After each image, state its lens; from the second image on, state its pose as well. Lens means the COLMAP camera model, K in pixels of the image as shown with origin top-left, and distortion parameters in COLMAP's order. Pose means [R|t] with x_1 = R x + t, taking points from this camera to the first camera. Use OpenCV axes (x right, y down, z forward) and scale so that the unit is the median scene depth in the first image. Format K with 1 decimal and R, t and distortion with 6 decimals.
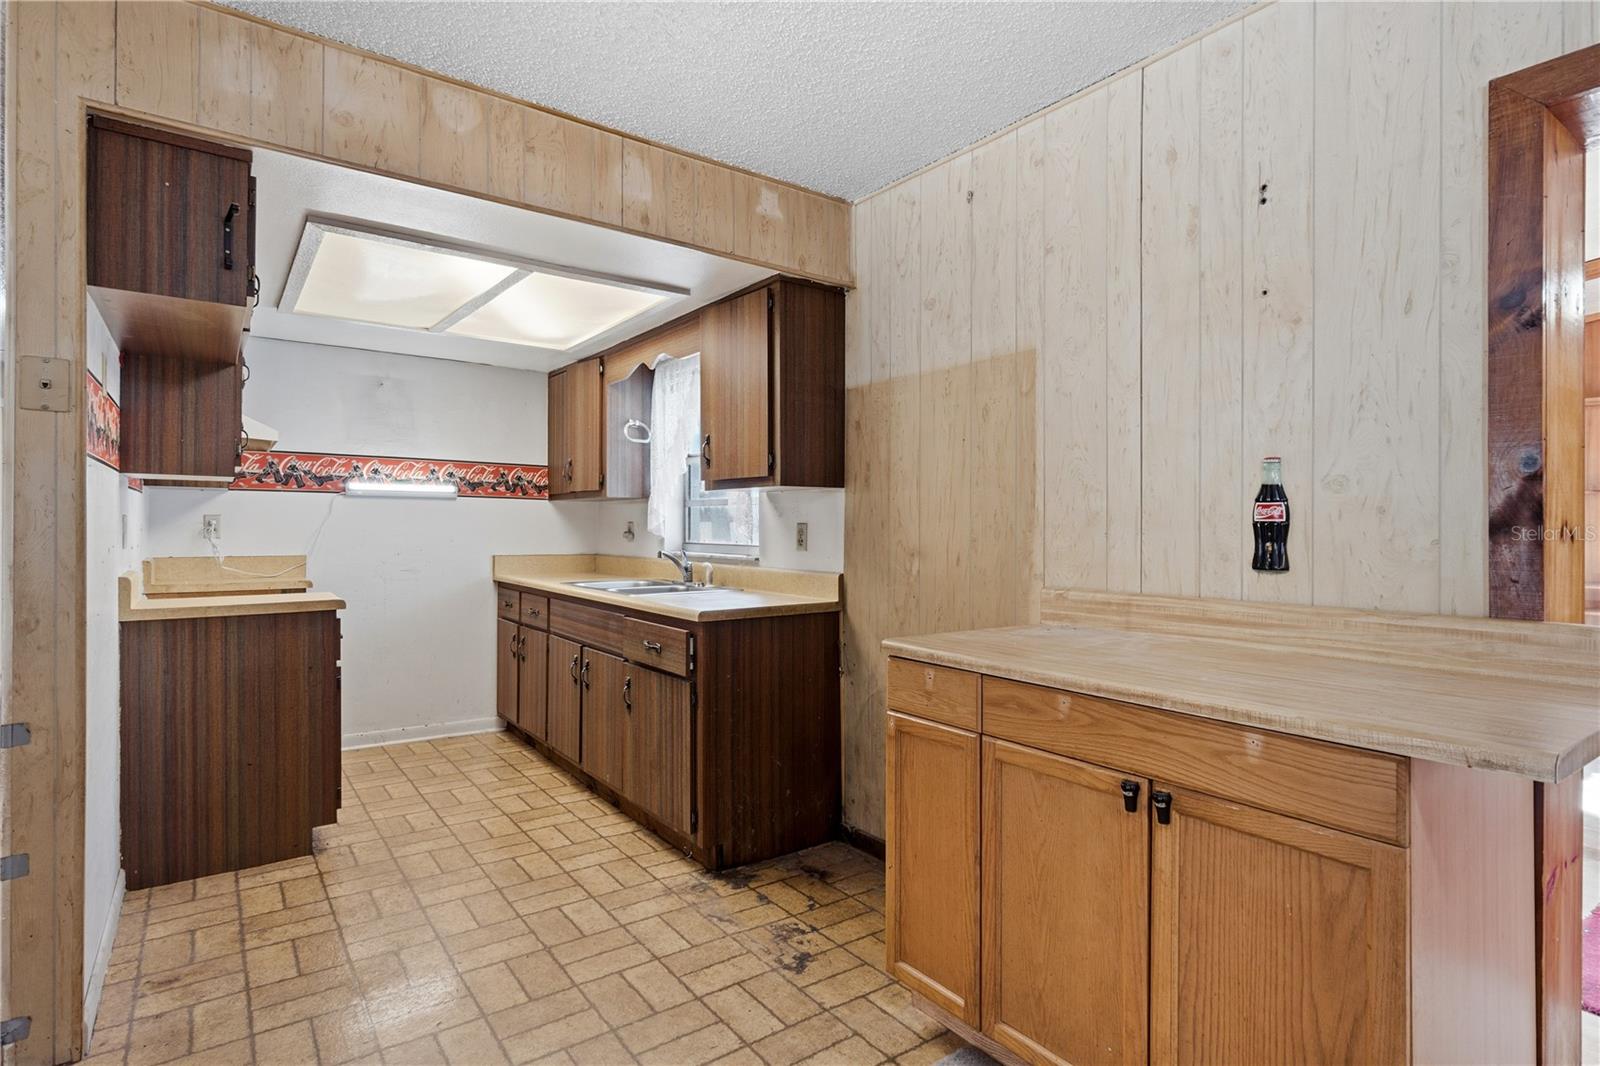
lens RADIAL K [[809.1, 0, 795.5], [0, 809.1, 526.2], [0, 0, 1]] dist [-0.005659, 0.001931]
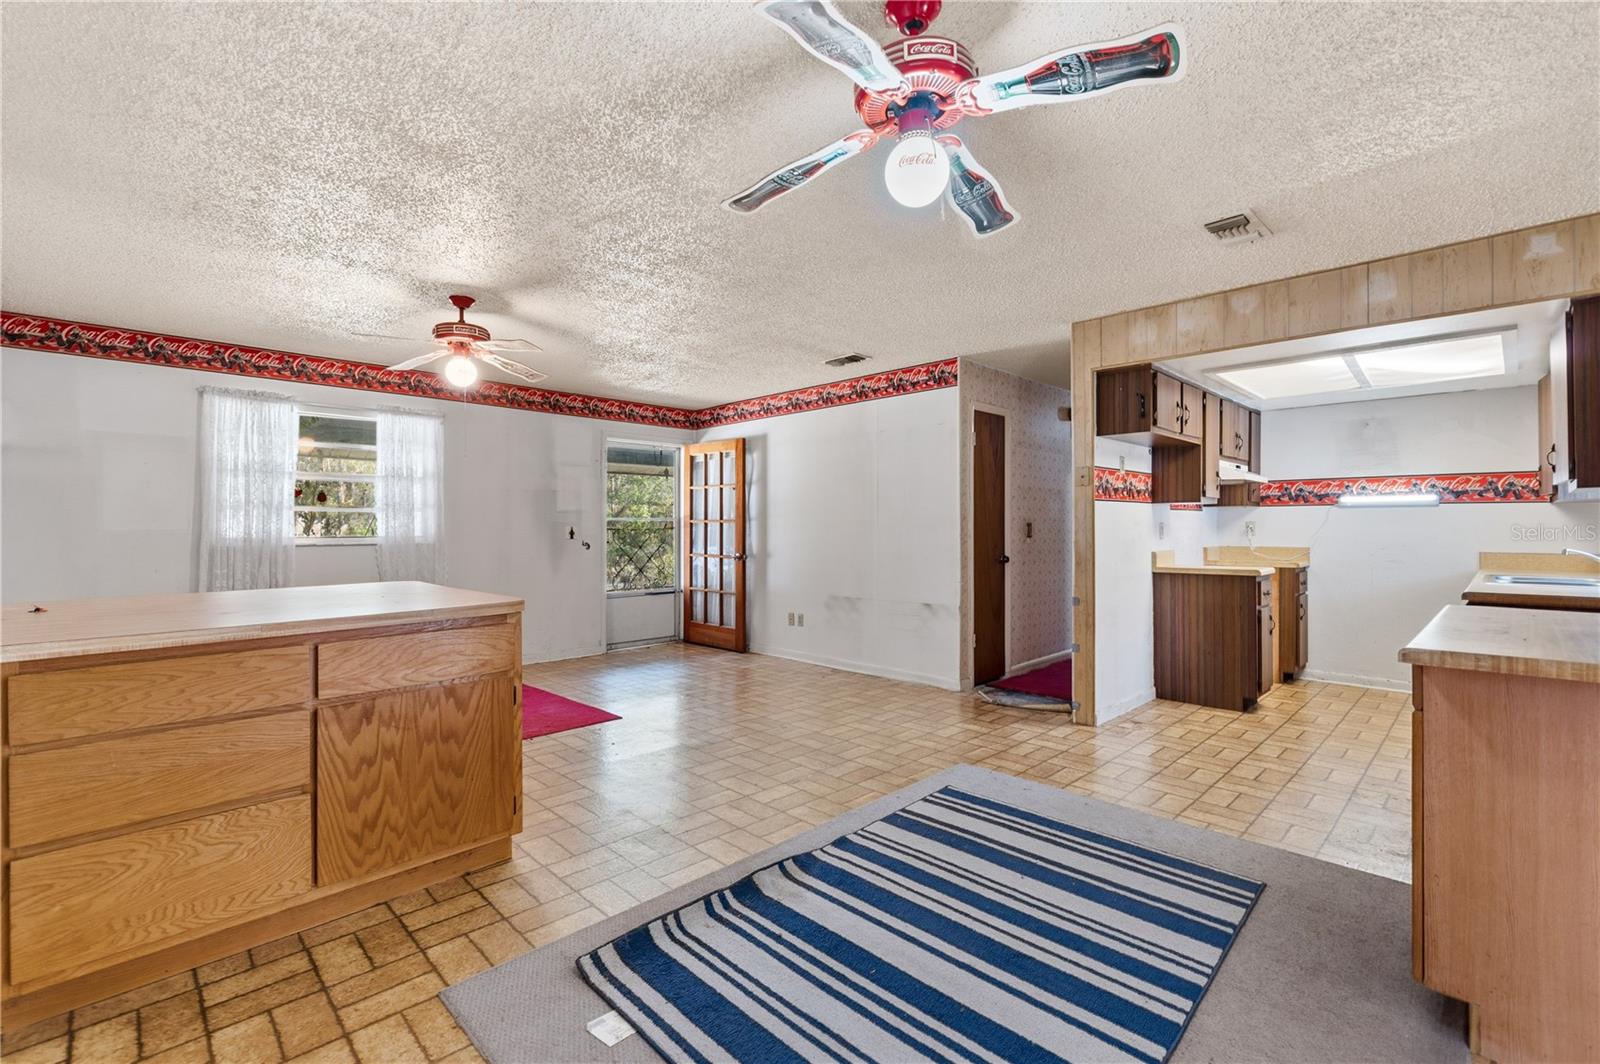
lens RADIAL K [[696.2, 0, 791.8], [0, 696.2, 526.8], [0, 0, 1]] dist [-0.004363, 0.000607]
pose [[0.136195, -0.007304, -0.990655, 0.756433], [0.001877, 0.999973, -0.007115, 0.006527], [0.990680, -0.000890, 0.136205, -0.184836]]
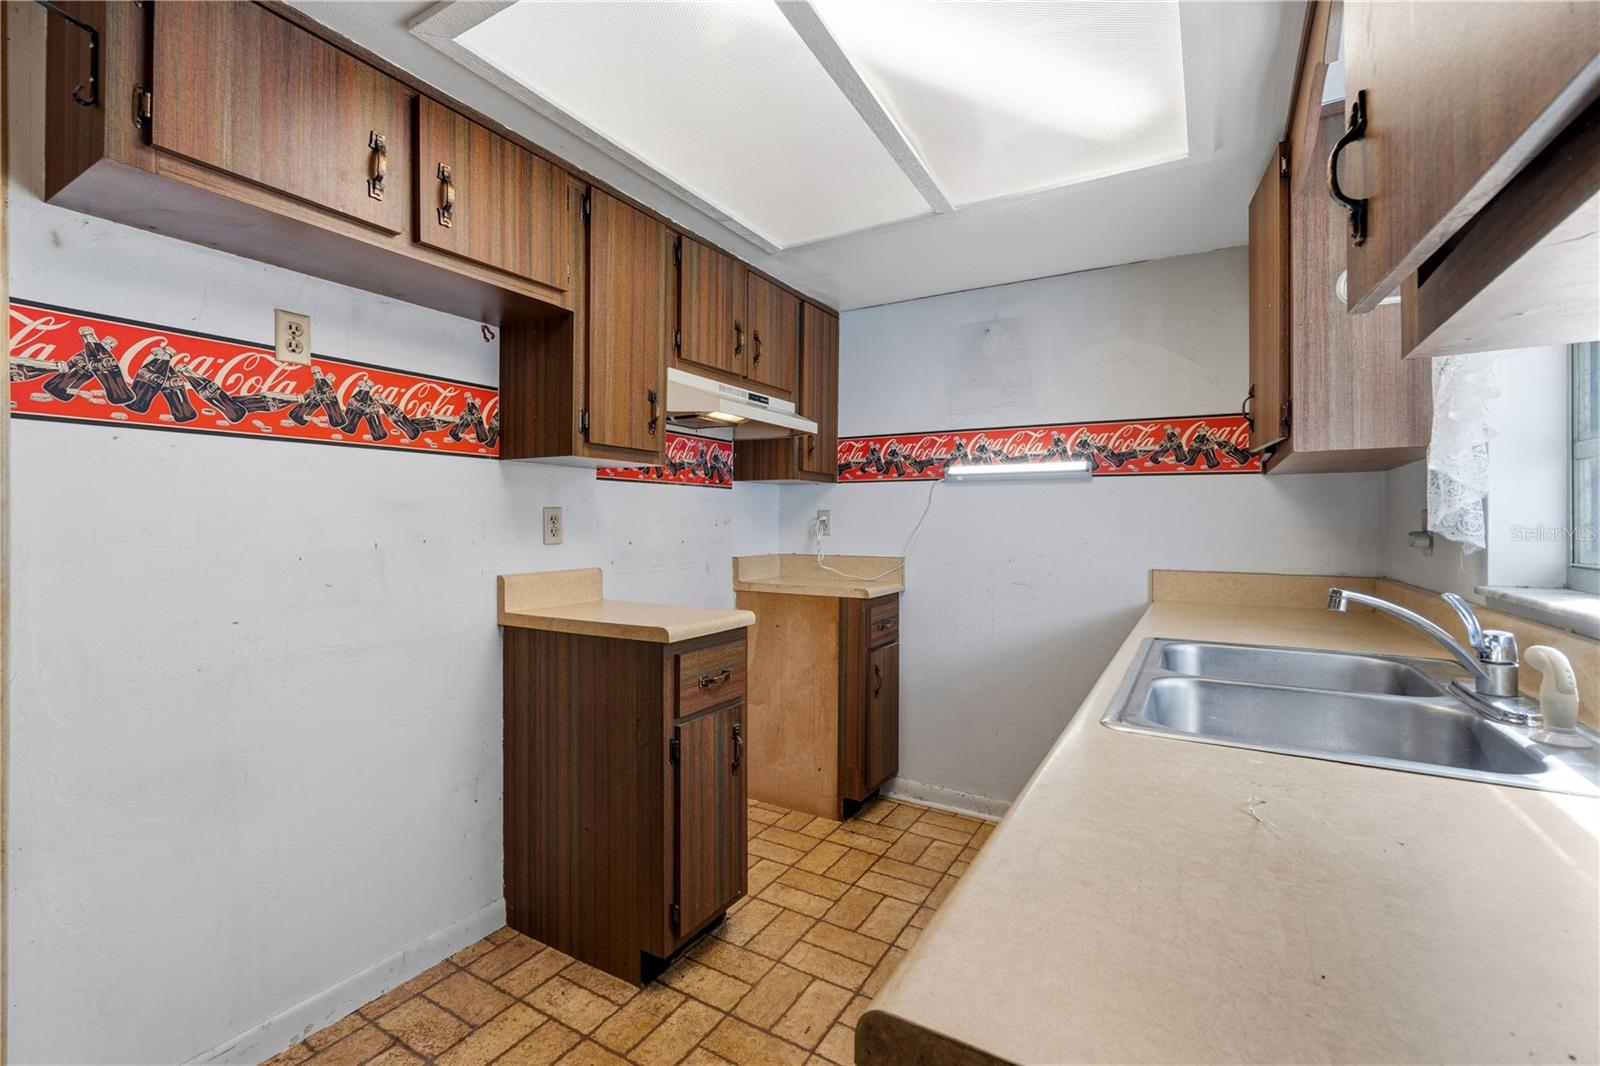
lens RADIAL K [[696.2, 0, 790.8], [0, 696.2, 525.0], [0, 0, 1]] dist [-0.004363, 0.000607]
pose [[0.388810, -0.002118, -0.921316, 0.007440], [-0.002047, 0.999993, -0.003163, 0.007231], [0.921316, 0.003116, 0.388803, 0.852915]]
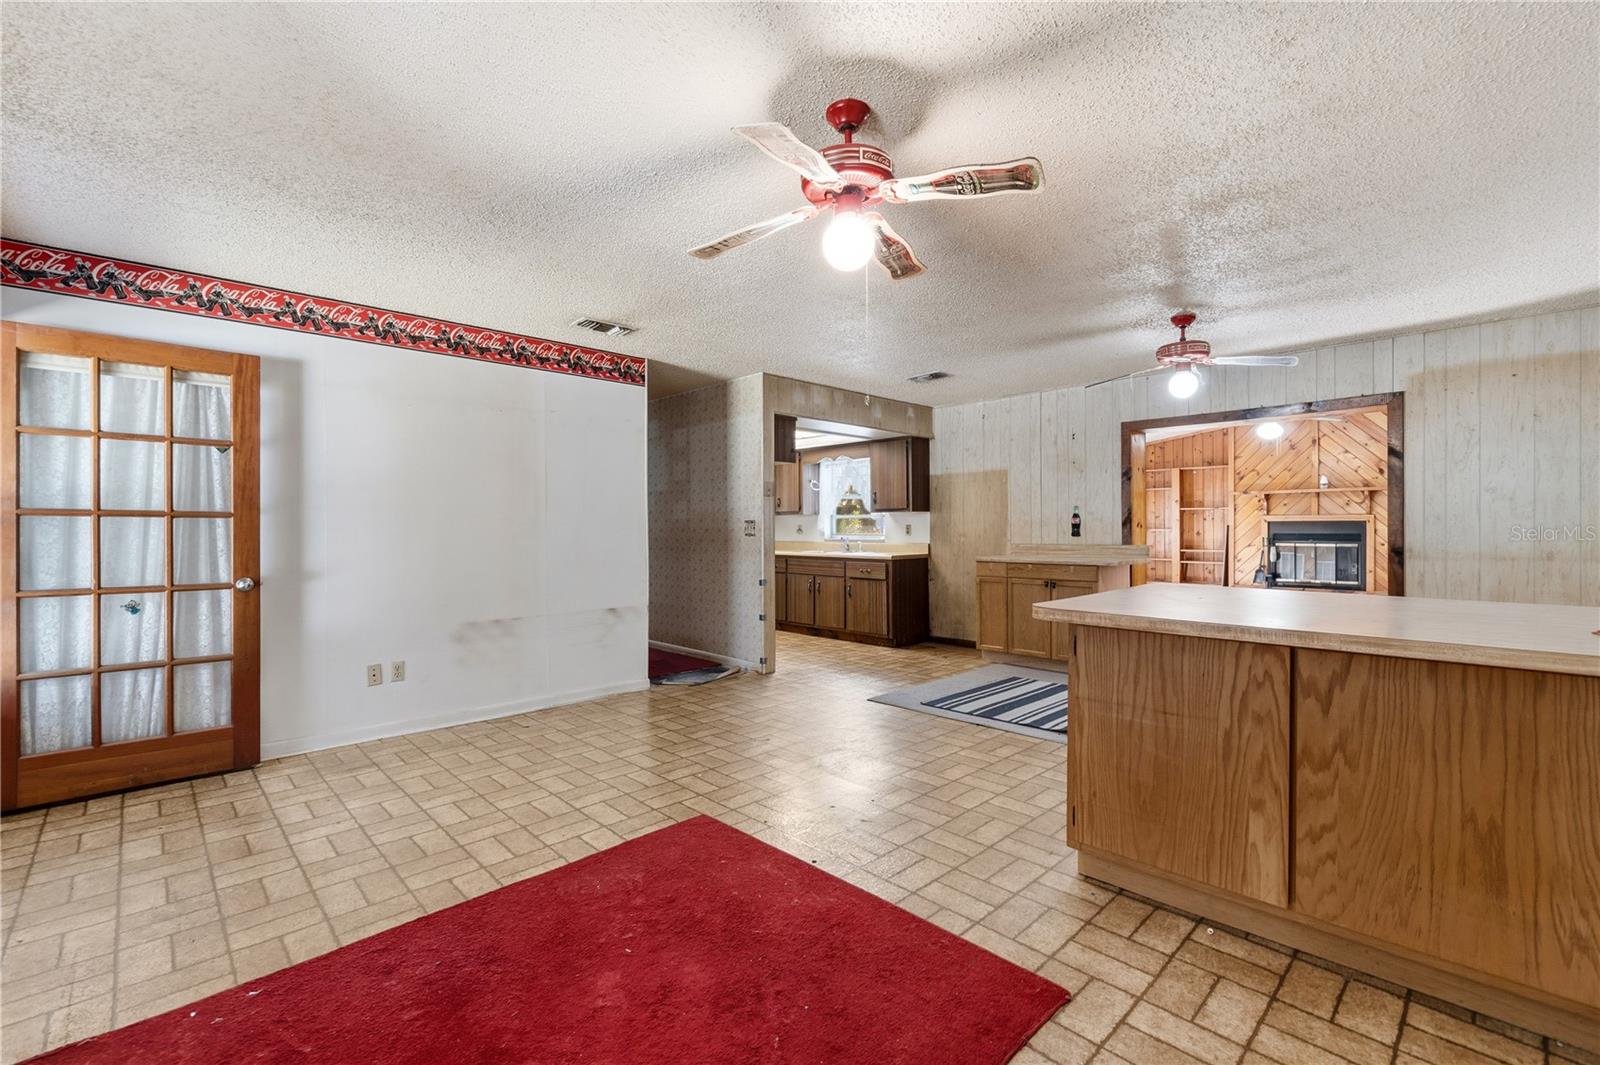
lens RADIAL K [[696.2, 0, 791.0], [0, 696.2, 533.4], [0, 0, 1]] dist [-0.004363, 0.000607]
pose [[0.992133, -0.010406, 0.124754, -0.712210], [0.009580, 0.999928, 0.007213, 0.003218], [-0.124820, -0.005961, 0.992161, -1.288609]]
